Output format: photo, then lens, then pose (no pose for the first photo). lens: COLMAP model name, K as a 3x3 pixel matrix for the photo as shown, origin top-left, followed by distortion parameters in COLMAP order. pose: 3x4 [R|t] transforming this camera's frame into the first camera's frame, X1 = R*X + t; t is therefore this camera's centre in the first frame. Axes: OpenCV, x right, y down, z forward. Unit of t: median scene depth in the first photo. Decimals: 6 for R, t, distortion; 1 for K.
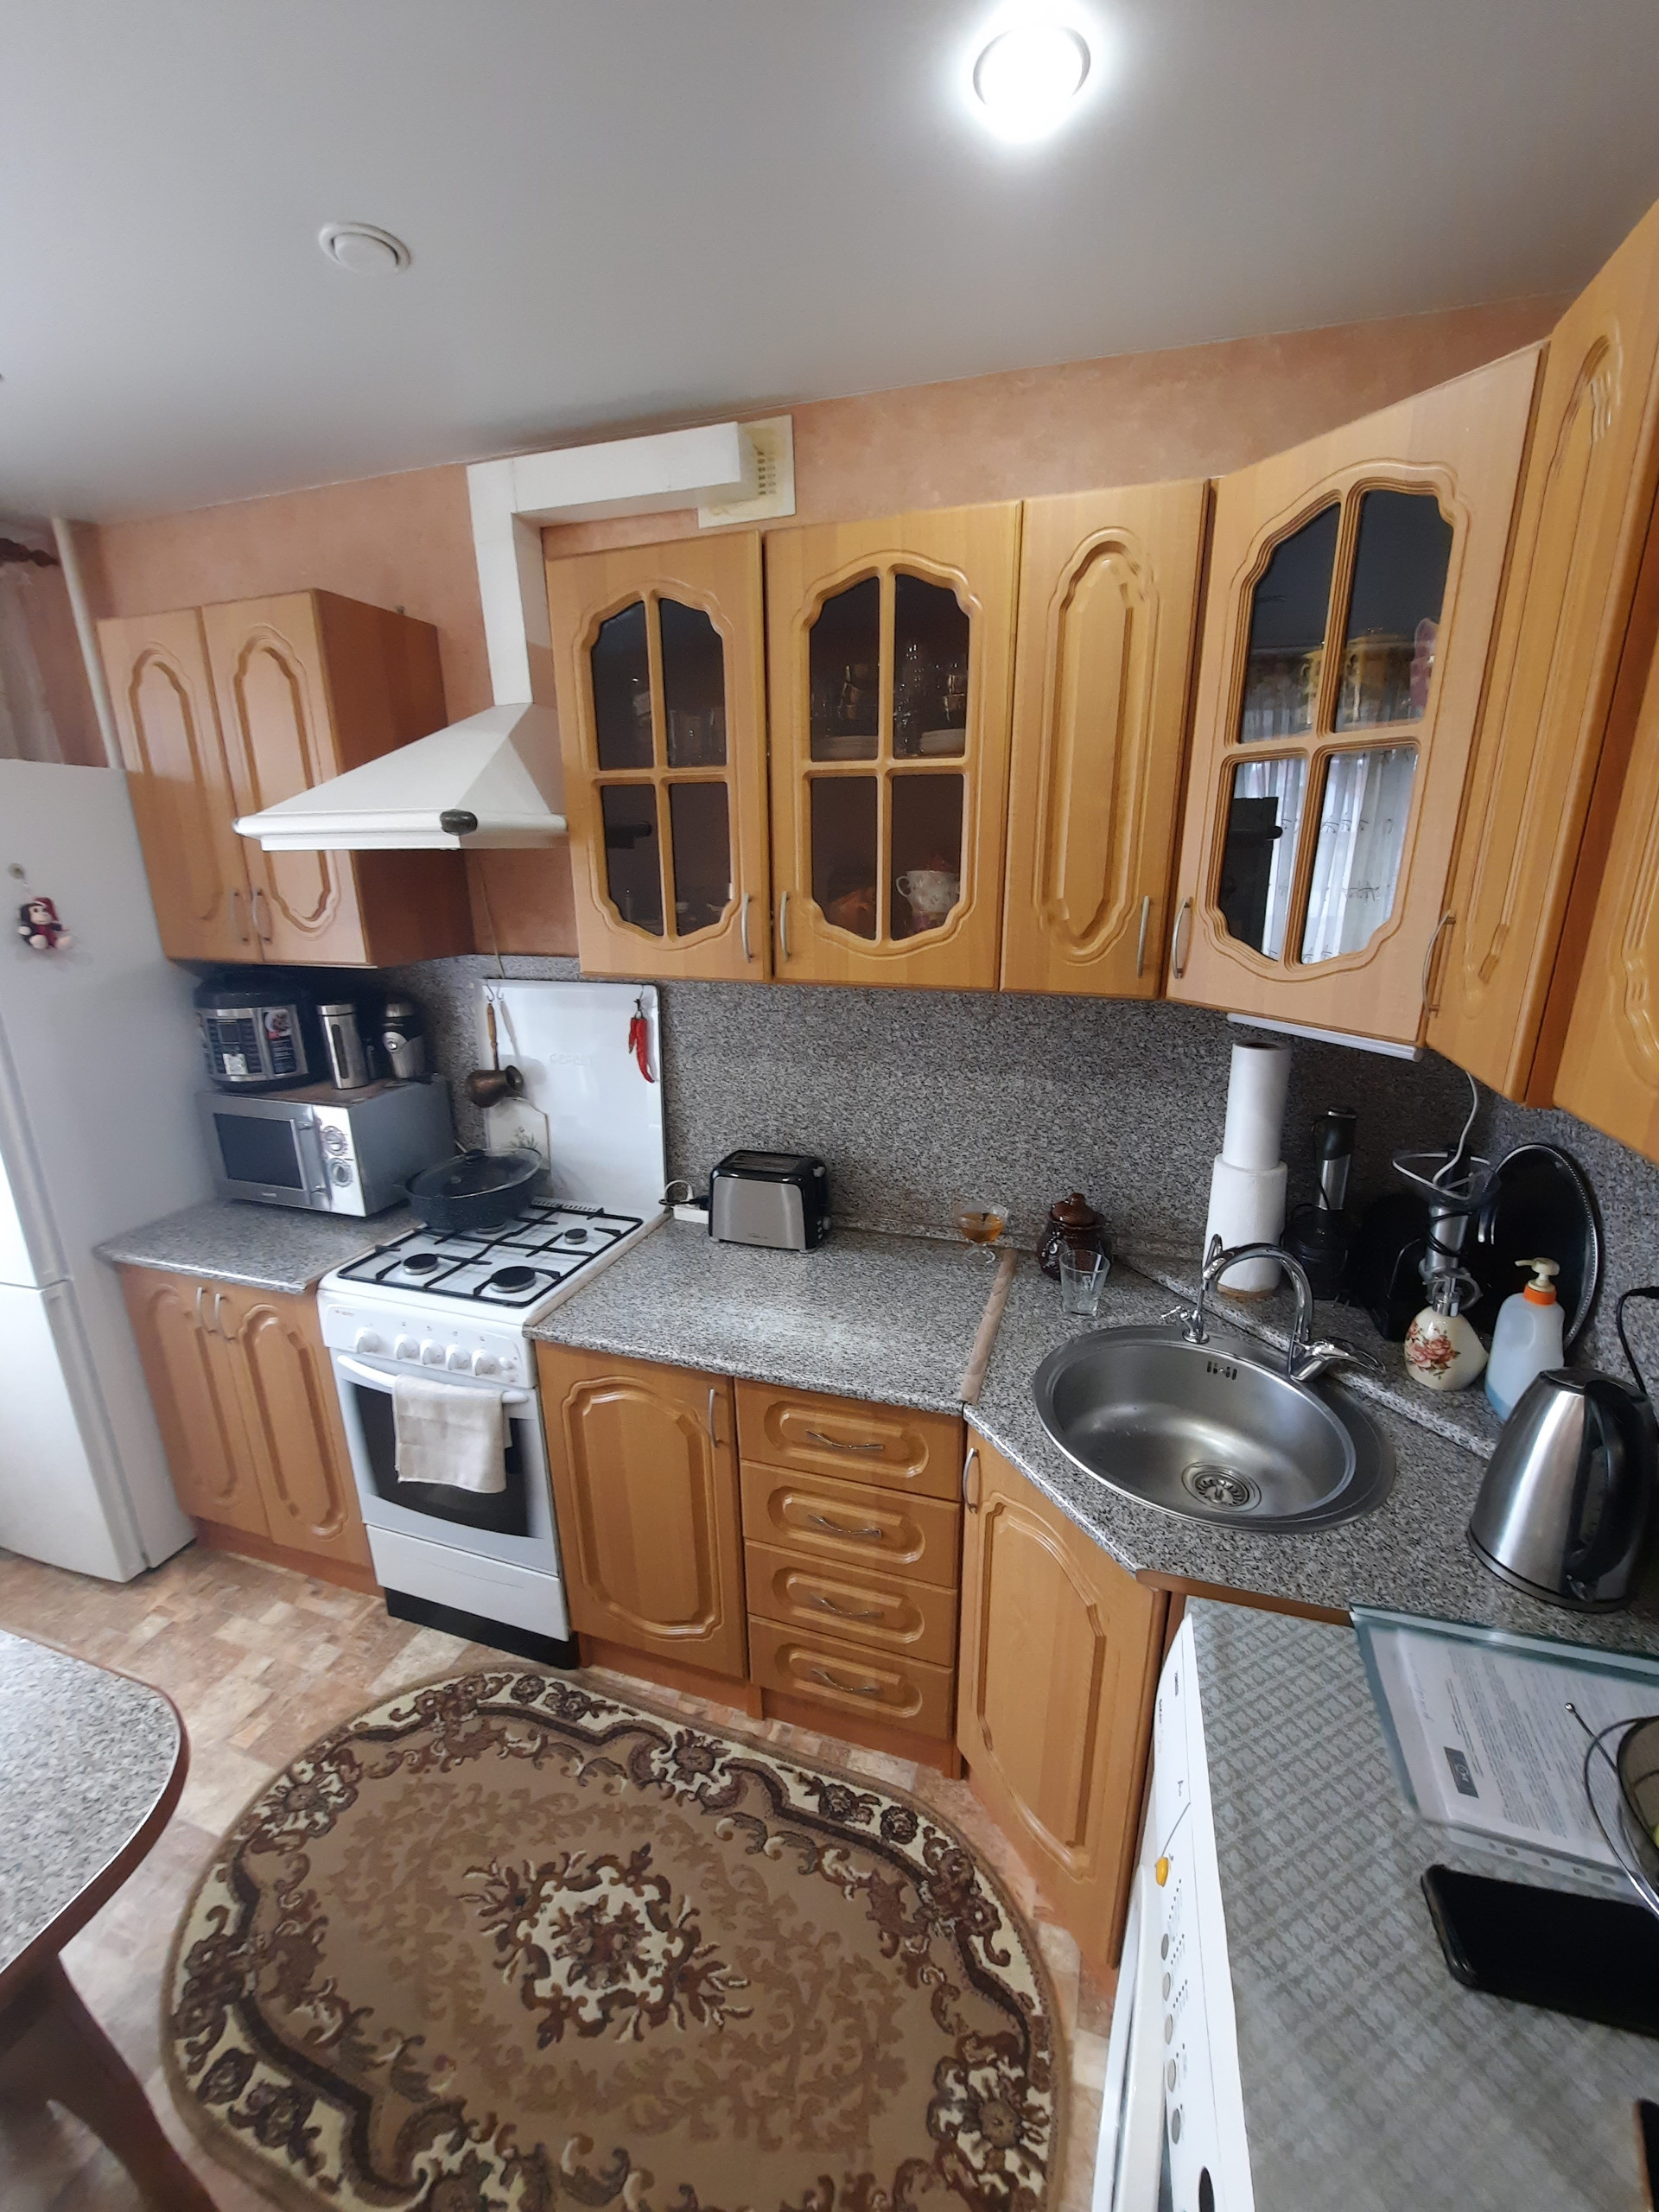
lens RADIAL K [[888.0, 0, 840.9], [0, 888.0, 1122.0], [0, 0, 1]] dist [-0.018922, 0.001866]
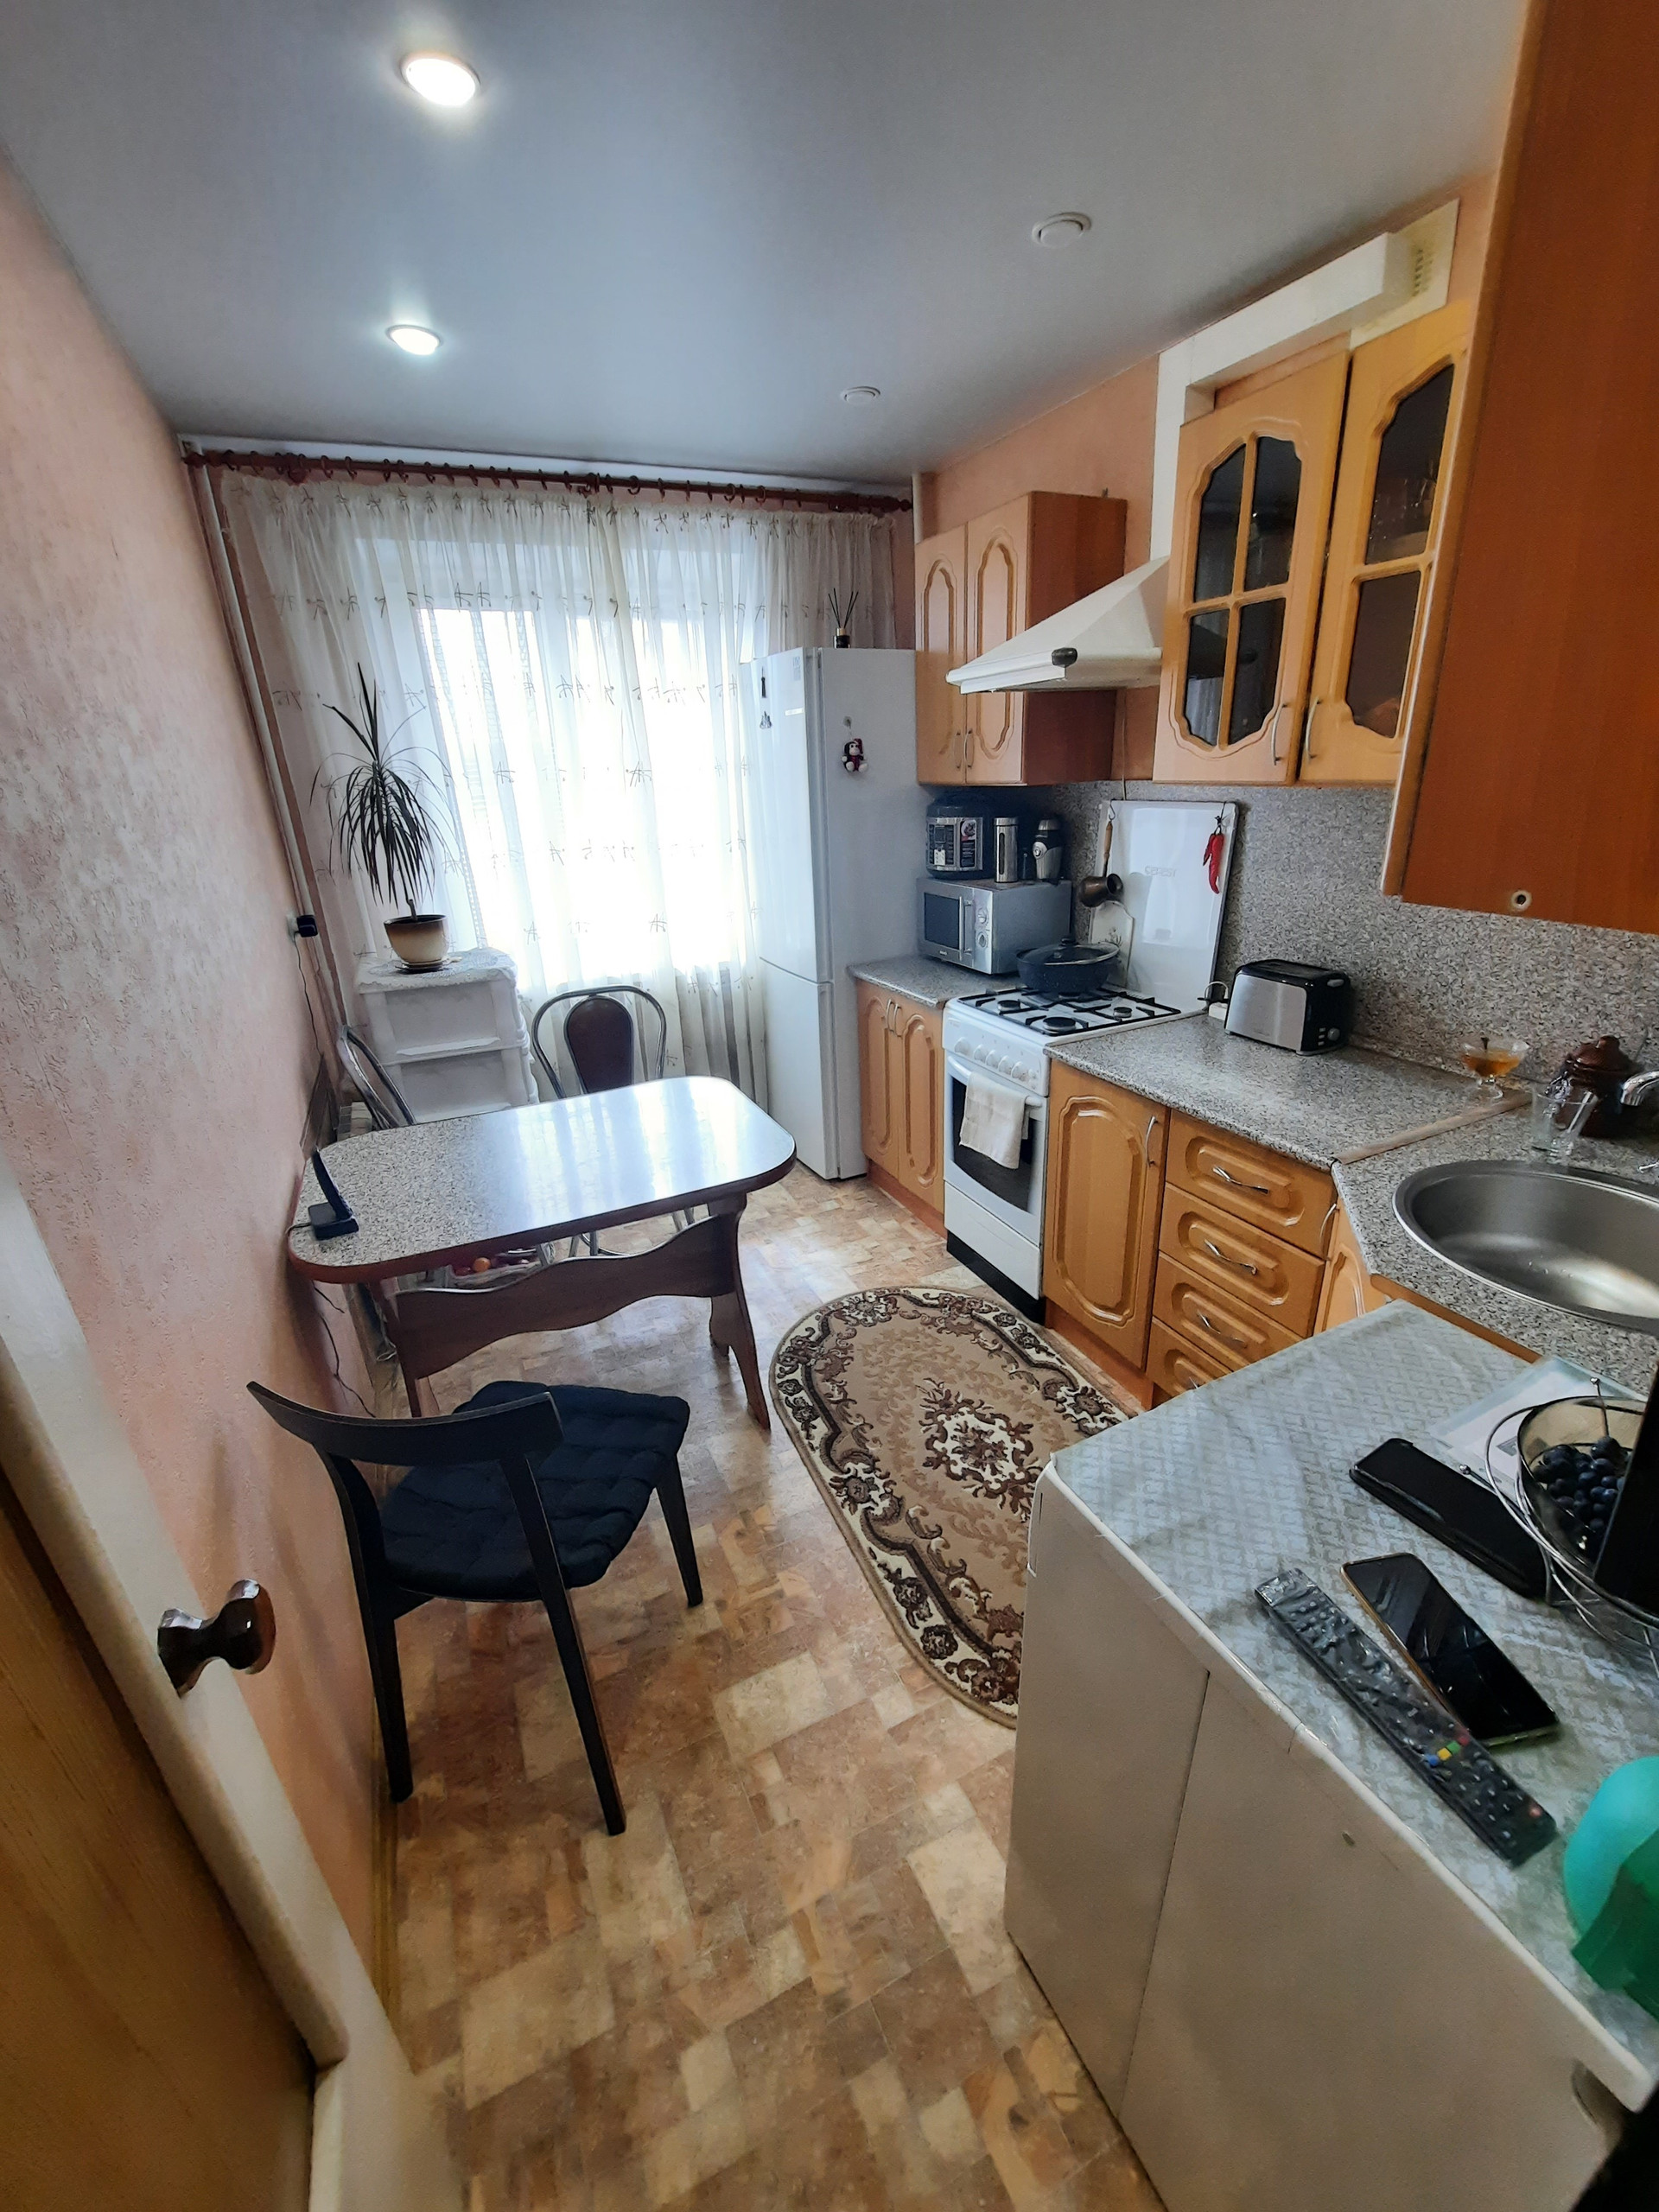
lens RADIAL K [[888.0, 0, 840.0], [0, 888.0, 1122.8], [0, 0, 1]] dist [-0.018922, 0.001866]
pose [[0.683417, 0.252289, -0.685049, 0.372758], [-0.172804, 0.967624, 0.183963, 0.140448], [0.709282, -0.007345, 0.704887, -0.182318]]
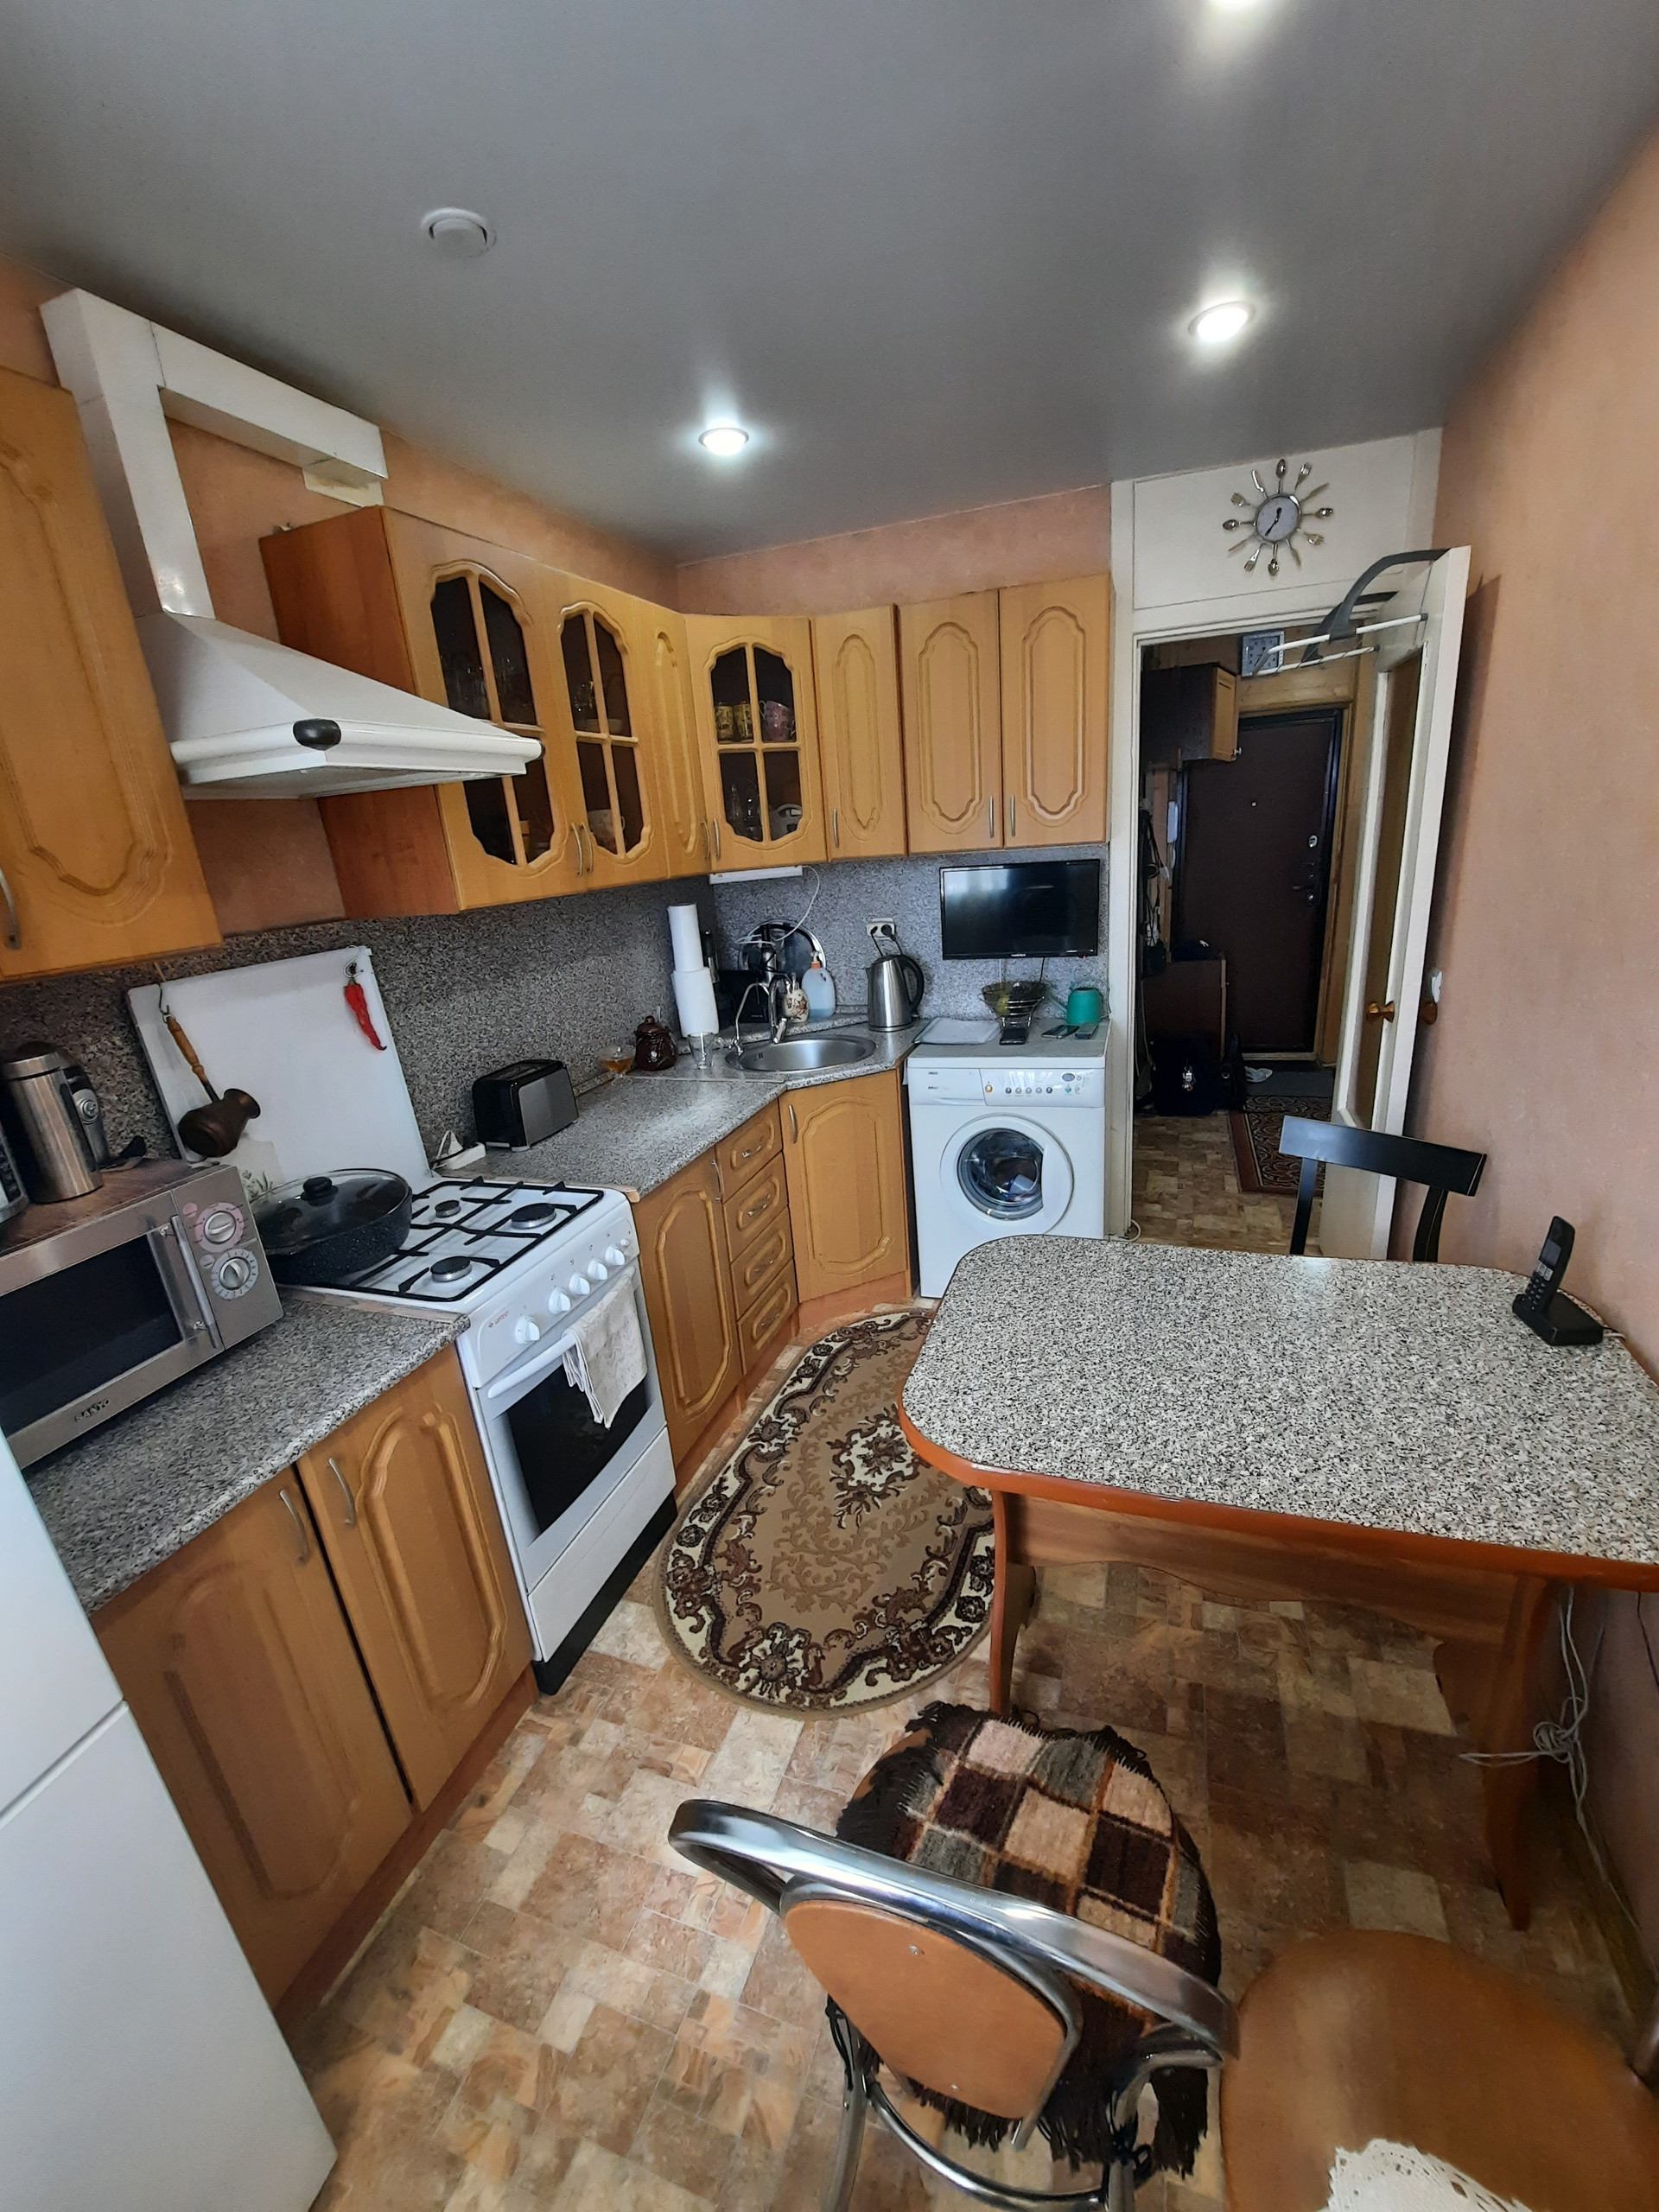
lens RADIAL K [[888.0, 0, 834.6], [0, 888.0, 1122.8], [0, 0, 1]] dist [-0.018922, 0.001866]
pose [[0.034822, -0.312549, 0.949263, -1.347552], [0.365248, 0.888112, 0.279017, -0.074490], [-0.930259, 0.337000, 0.145084, 0.526763]]
